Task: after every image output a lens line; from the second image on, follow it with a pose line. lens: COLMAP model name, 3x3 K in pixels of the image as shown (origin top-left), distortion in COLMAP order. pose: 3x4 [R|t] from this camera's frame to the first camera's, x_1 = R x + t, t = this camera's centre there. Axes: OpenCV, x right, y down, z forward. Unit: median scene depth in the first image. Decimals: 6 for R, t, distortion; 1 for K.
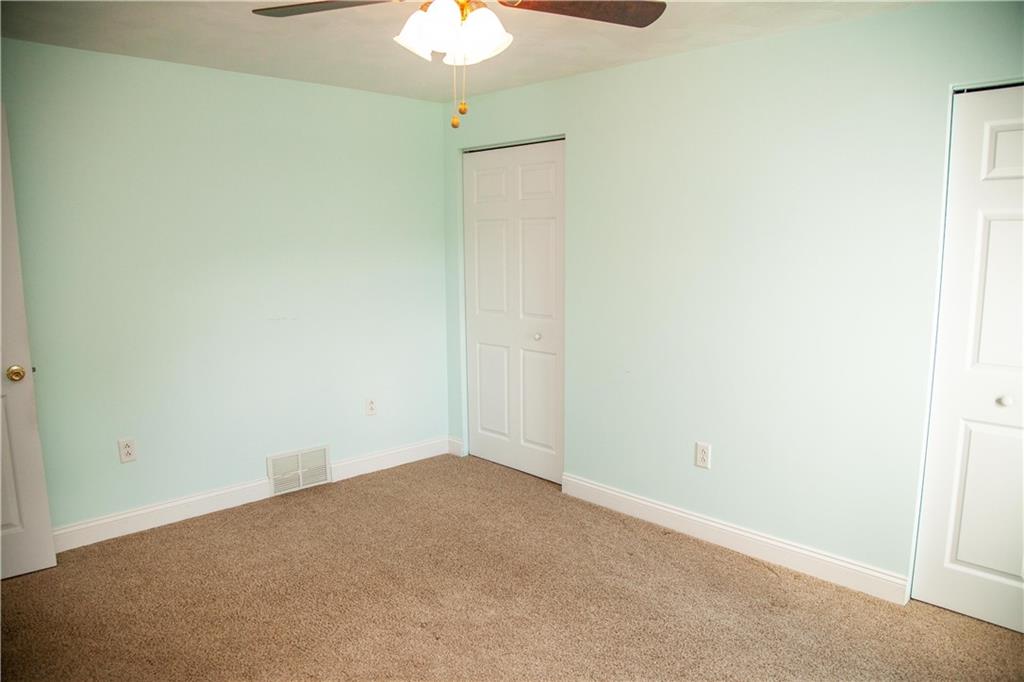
lens RADIAL K [[699.2, 0, 512.6], [0, 699.2, 352.2], [0, 0, 1]] dist [-0.101948, 0.004567]
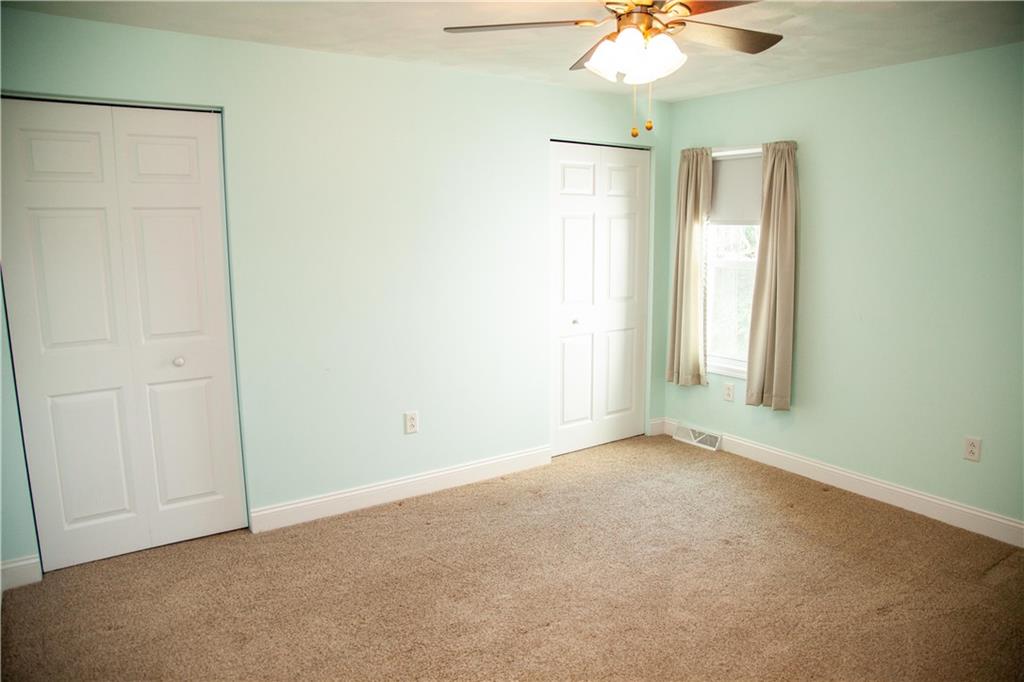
lens RADIAL K [[699.2, 0, 512.6], [0, 699.2, 352.2], [0, 0, 1]] dist [-0.101948, 0.004567]
pose [[0.143307, -0.166217, 0.975620, -0.788424], [0.160213, 0.976689, 0.142866, -0.098739], [-0.976624, 0.135834, 0.166597, 0.625798]]
